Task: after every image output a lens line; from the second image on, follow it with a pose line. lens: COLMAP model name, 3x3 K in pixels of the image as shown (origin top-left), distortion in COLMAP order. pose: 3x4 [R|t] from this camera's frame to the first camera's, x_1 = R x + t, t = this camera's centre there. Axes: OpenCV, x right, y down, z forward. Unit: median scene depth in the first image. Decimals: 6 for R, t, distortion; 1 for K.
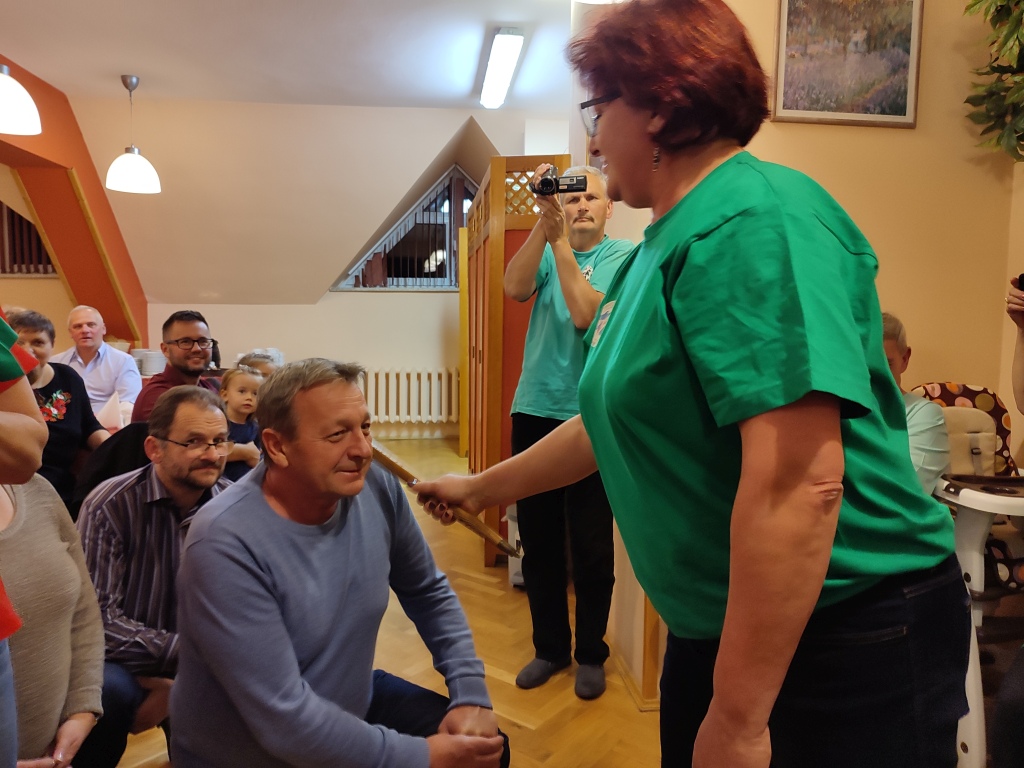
lens RADIAL K [[731.4, 0, 512.0], [0, 731.4, 384.0], [0, 0, 1]] dist [0.024457, -0.021383]
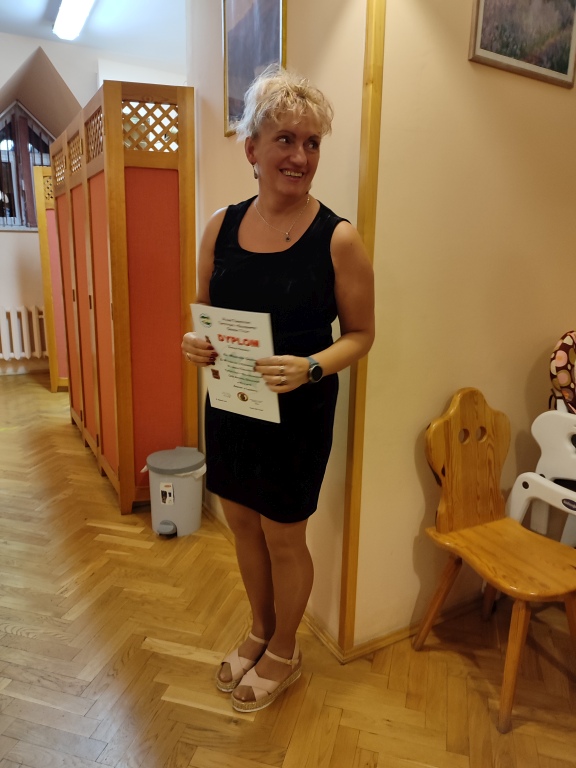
lens RADIAL K [[553.4, 0, 288.0], [0, 553.4, 384.0], [0, 0, 1]] dist [0.017016, -0.016960]
pose [[0.924476, -0.073513, 0.374086, -0.156311], [0.021943, 0.989866, 0.140296, -0.050765], [-0.380609, -0.121491, 0.916721, 0.379161]]
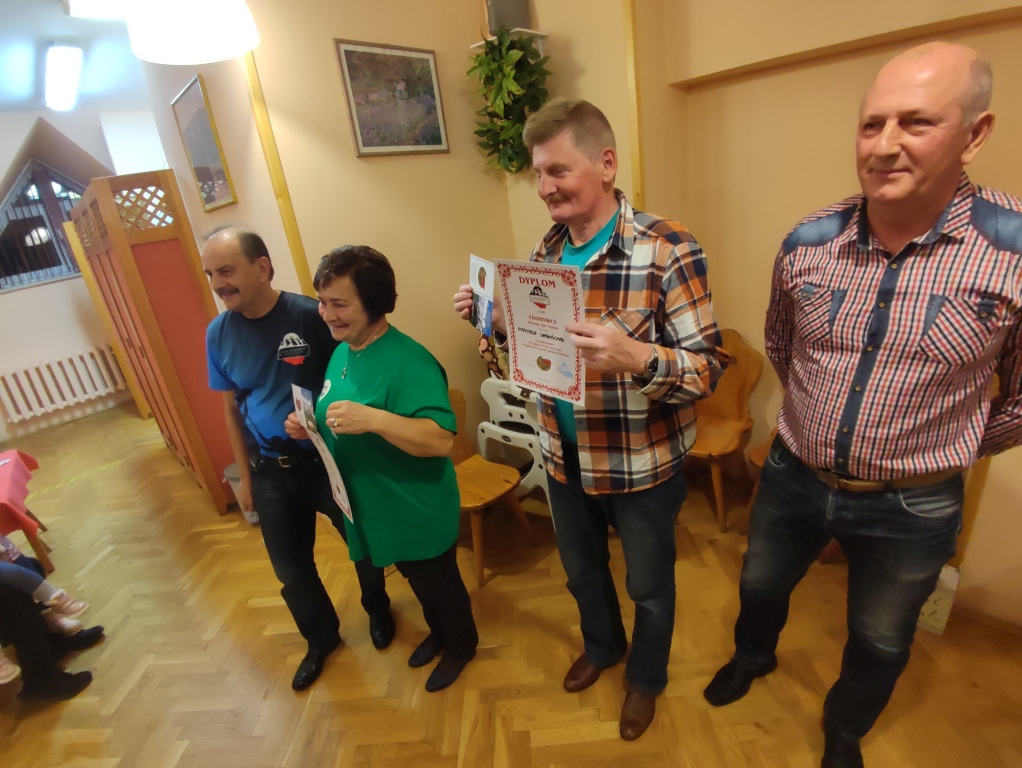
lens RADIAL K [[491.8, 0, 519.3], [0, 491.8, 401.0], [0, 0, 1]] dist [-0.041484, -0.009809]
pose [[0.768728, -0.337268, 0.543423, -0.038381], [0.186259, 0.930886, 0.314259, -0.167455], [-0.611854, -0.140362, 0.778417, 0.092759]]
